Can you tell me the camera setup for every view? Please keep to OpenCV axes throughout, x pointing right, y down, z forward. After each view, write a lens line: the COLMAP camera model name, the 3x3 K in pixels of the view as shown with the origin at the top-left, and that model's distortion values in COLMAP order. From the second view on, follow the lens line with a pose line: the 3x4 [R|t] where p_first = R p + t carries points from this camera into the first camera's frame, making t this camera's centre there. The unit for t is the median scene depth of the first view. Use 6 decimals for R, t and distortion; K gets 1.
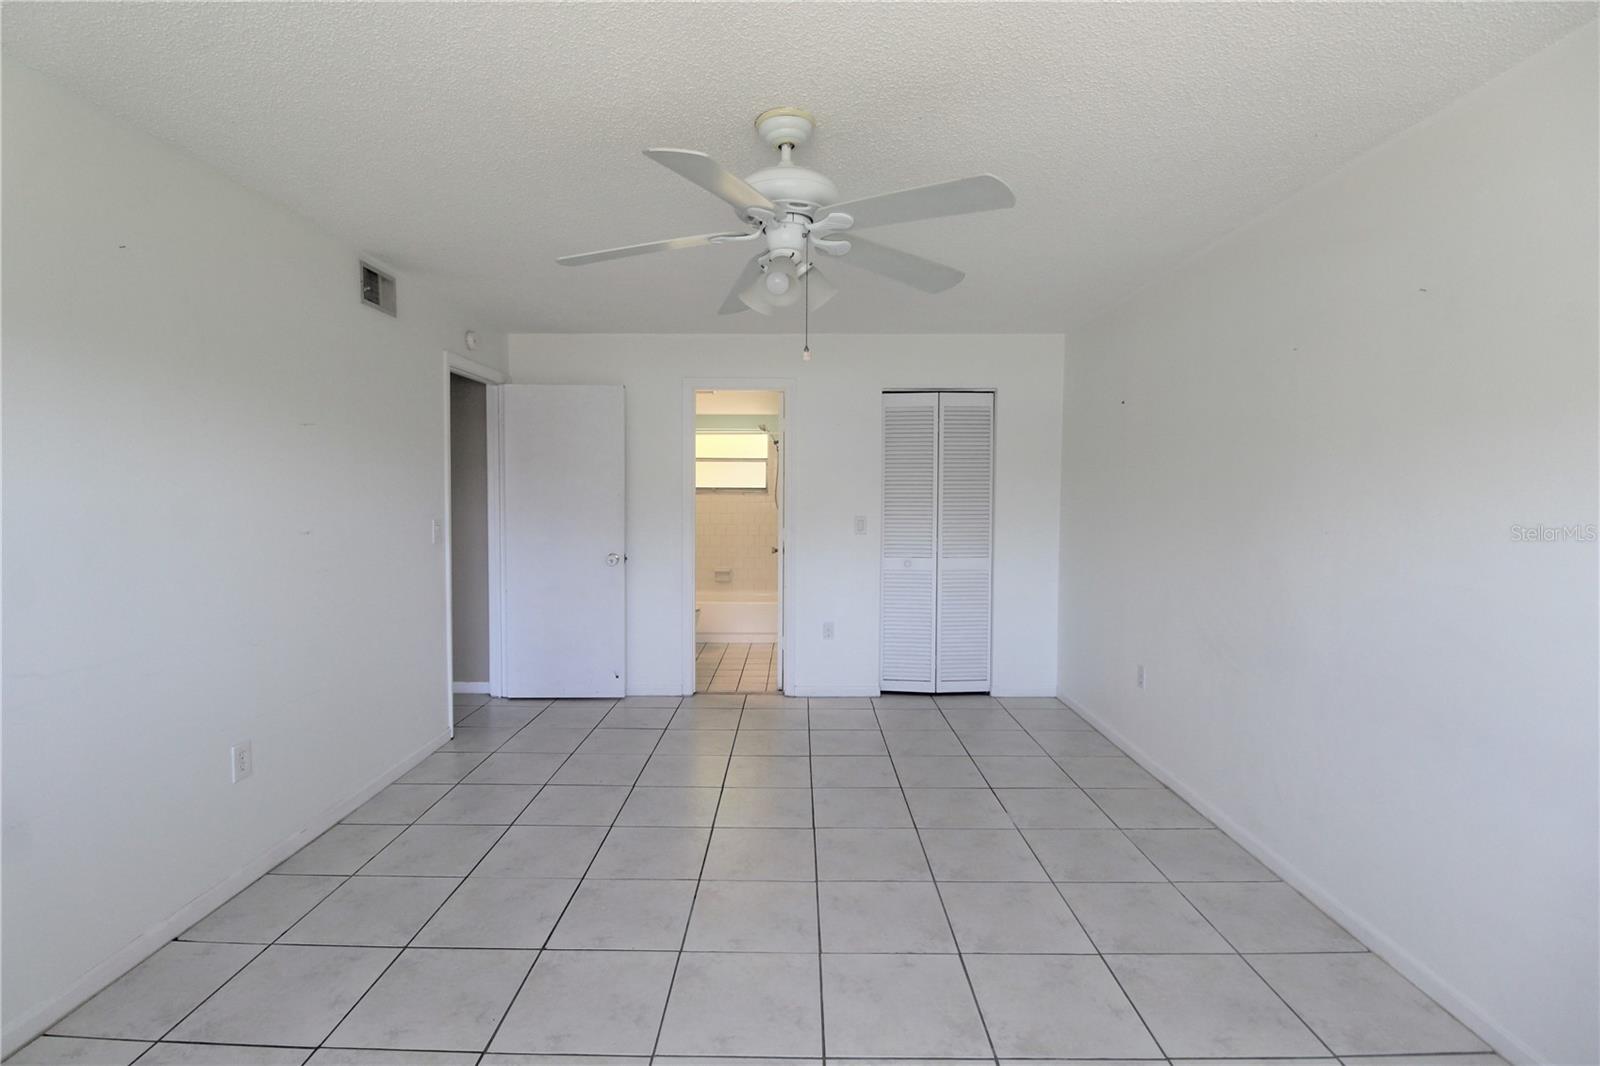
lens RADIAL K [[768.5, 0, 780.4], [0, 768.5, 532.8], [0, 0, 1]] dist [-0.000648, -0.012902]
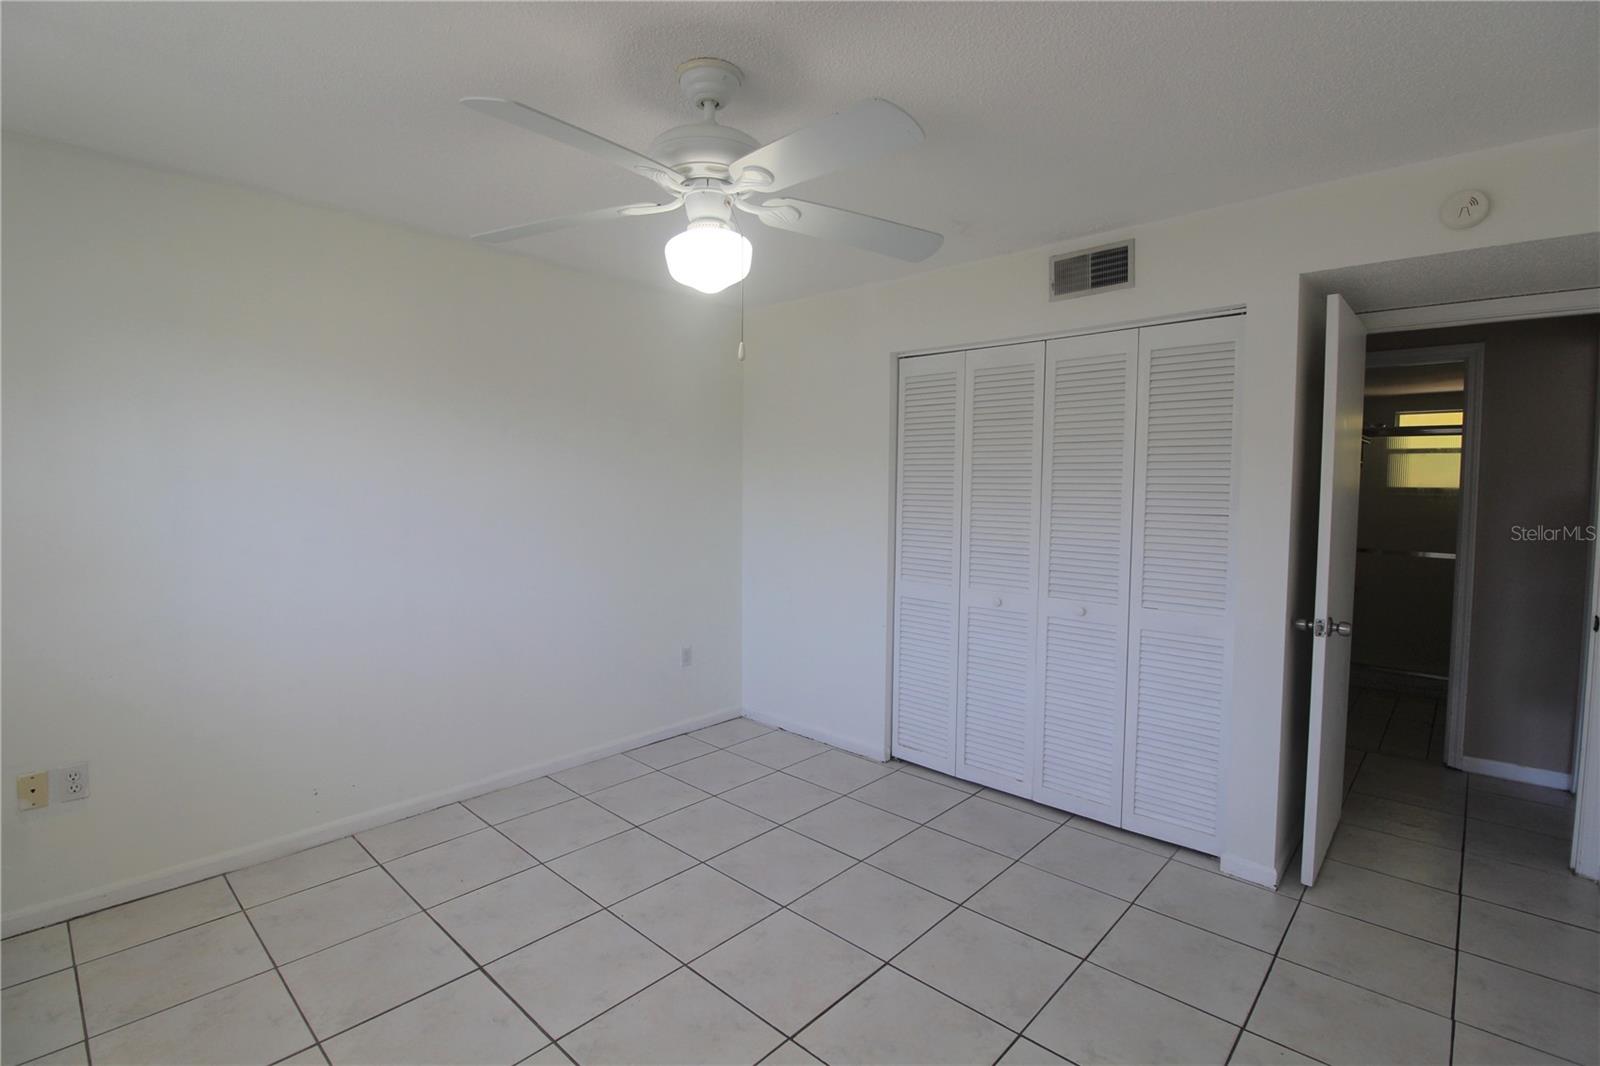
lens RADIAL K [[768.5, 0, 780.4], [0, 768.5, 532.8], [0, 0, 1]] dist [-0.000648, -0.012902]
pose [[0.667798, 0.036084, -0.743467, 0.466012], [-0.018053, 0.999316, 0.032286, -0.038274], [0.744123, -0.008139, 0.667993, 0.396540]]
